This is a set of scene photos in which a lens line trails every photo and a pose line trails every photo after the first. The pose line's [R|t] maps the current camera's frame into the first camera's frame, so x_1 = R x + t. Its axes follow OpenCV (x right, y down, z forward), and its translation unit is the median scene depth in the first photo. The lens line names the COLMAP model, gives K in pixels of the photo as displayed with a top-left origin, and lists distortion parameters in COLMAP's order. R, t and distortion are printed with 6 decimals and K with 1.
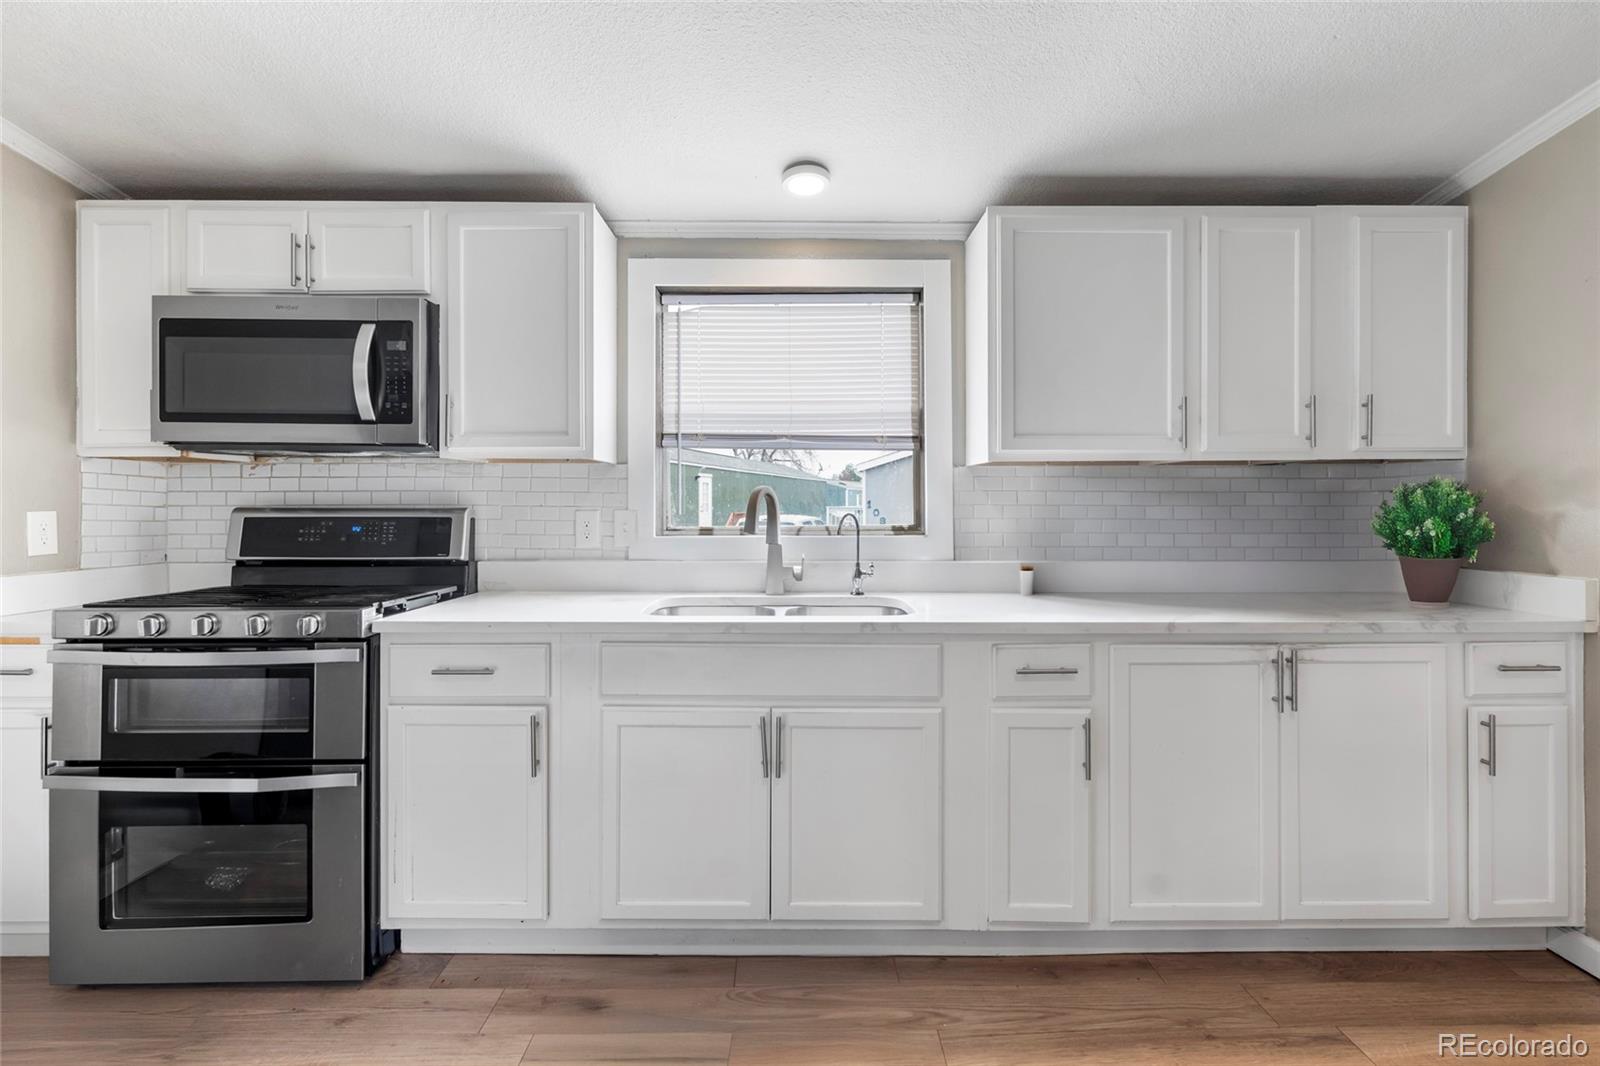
lens RADIAL K [[721.9, 0, 808.0], [0, 721.9, 506.3], [0, 0, 1]] dist [-0.002902, -0.000597]
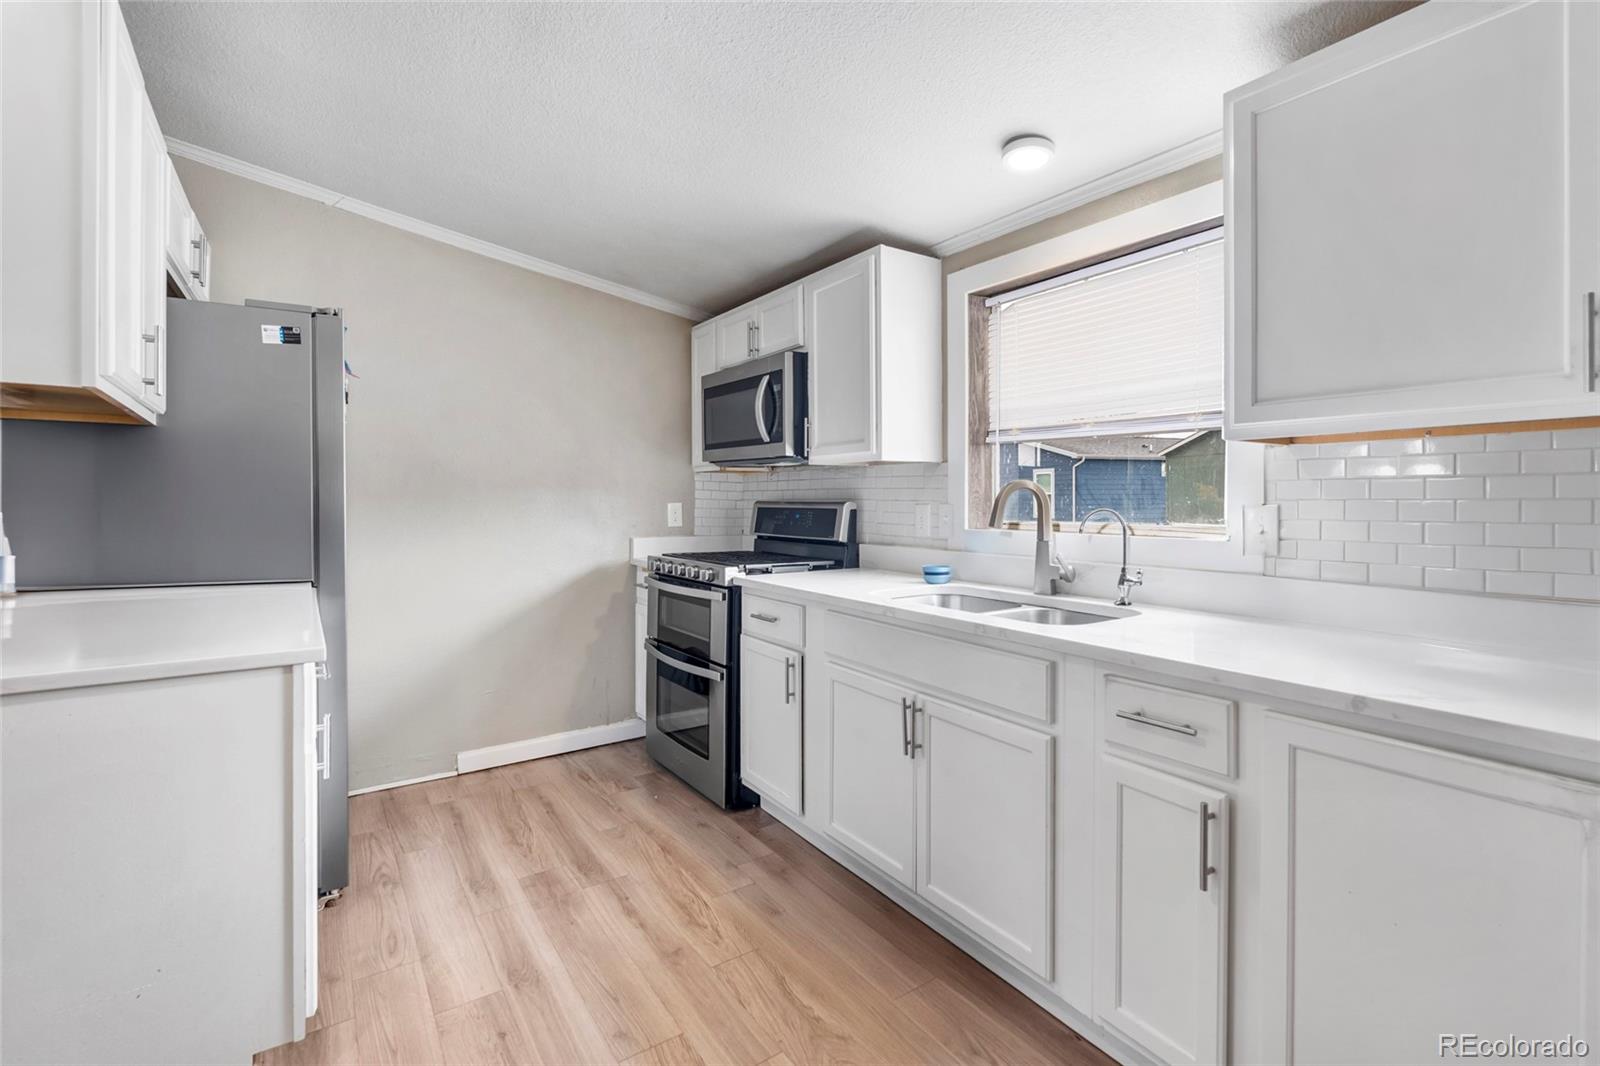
lens RADIAL K [[721.9, 0, 808.0], [0, 721.9, 506.3], [0, 0, 1]] dist [-0.002902, -0.000597]
pose [[0.561231, 0.008092, -0.827619, 0.635316], [-0.000587, 0.999956, 0.009379, -0.001701], [0.827659, -0.004778, 0.561211, 0.243376]]
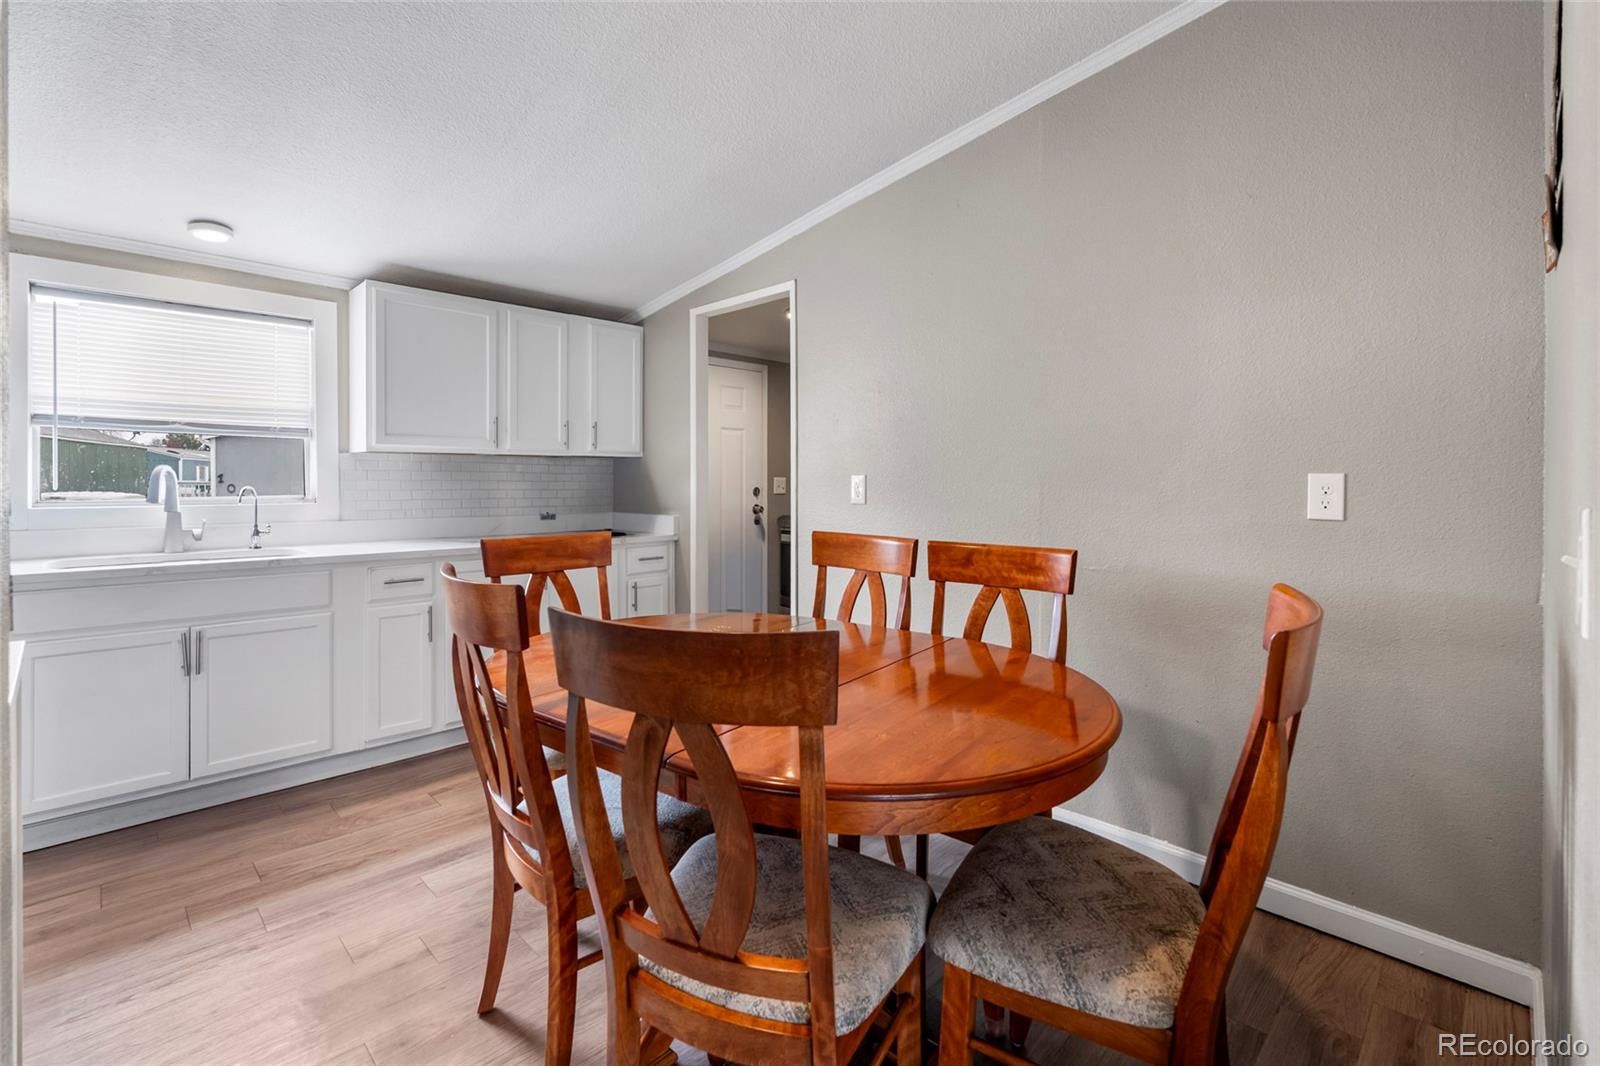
lens RADIAL K [[726.4, 0, 774.2], [0, 726.4, 487.5], [0, 0, 1]] dist [-0.001001, 0.000041]
pose [[0.737024, -0.003845, 0.675855, -0.144209], [-0.001803, 0.999969, 0.007655, -0.000683], [-0.675864, -0.006861, 0.736995, -0.681341]]
